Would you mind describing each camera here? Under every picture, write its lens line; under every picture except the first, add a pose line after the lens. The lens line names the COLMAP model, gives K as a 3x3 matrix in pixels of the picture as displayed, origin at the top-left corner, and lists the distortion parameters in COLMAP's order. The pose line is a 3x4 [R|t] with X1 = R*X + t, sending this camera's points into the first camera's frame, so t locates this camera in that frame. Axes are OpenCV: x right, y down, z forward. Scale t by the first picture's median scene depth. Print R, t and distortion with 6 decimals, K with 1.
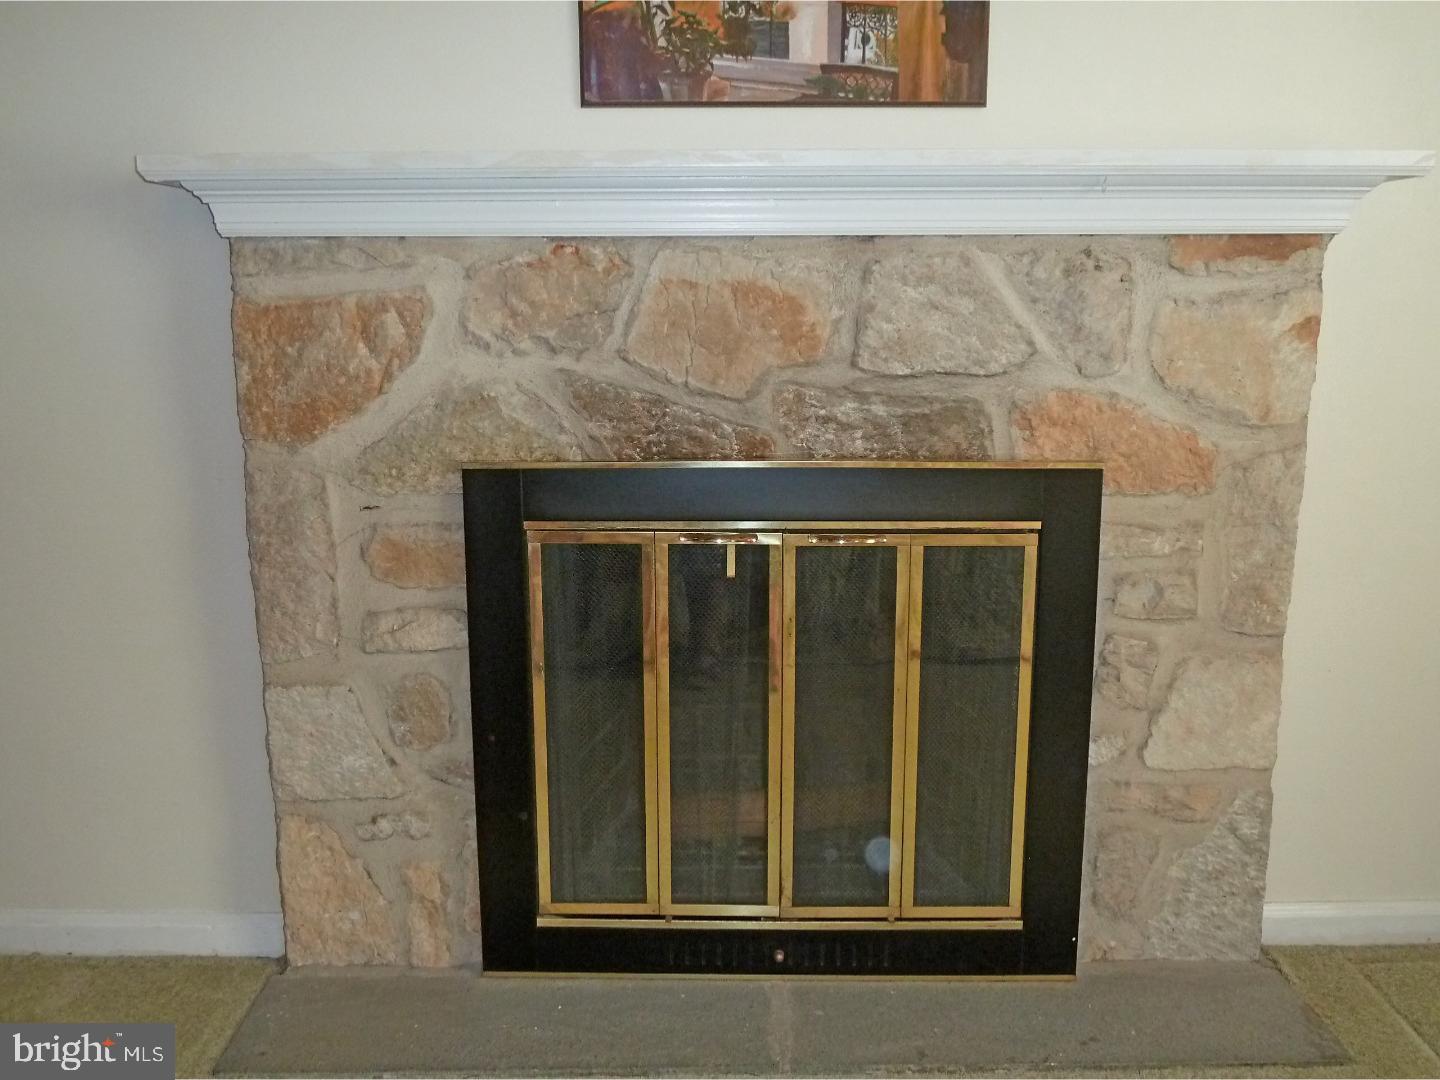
lens RADIAL K [[1156.2, 0, 717.3], [0, 1156.2, 535.7], [0, 0, 1]] dist [-0.030176, 0.001127]
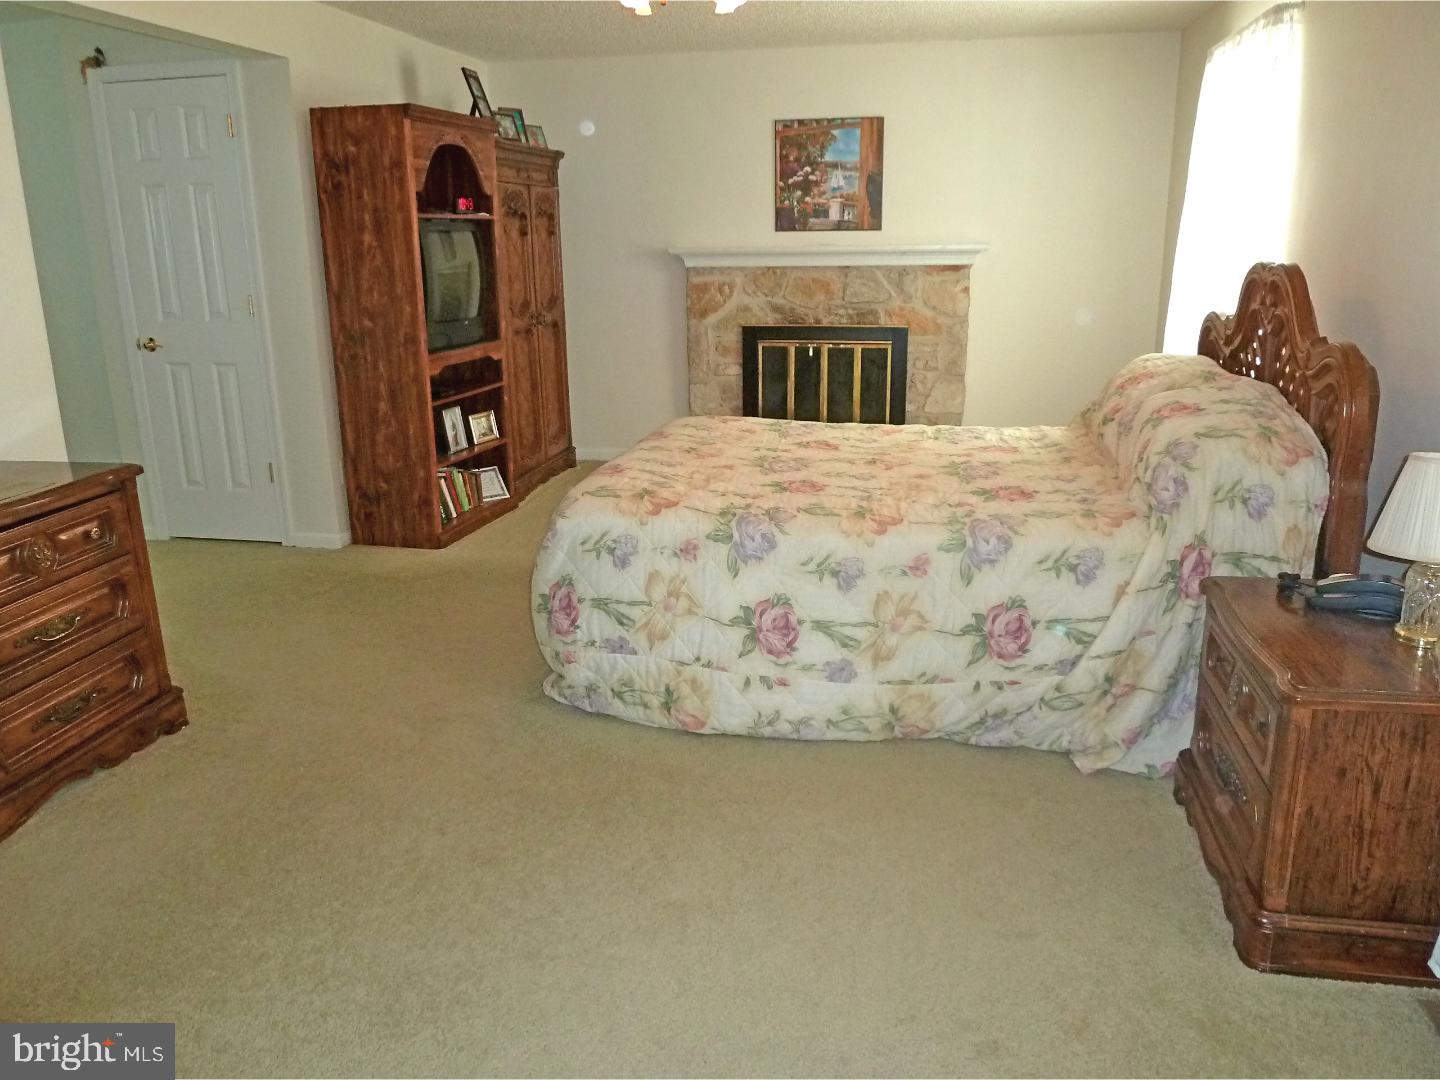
lens RADIAL K [[1078.3, 0, 725.1], [0, 1078.3, 538.3], [0, 0, 1]] dist [-0.021802, -0.006391]
pose [[0.980735, 0.045038, -0.190082, 0.447008], [-0.027525, 0.995211, 0.093791, 0.316251], [0.193396, -0.086752, 0.977278, -2.638766]]
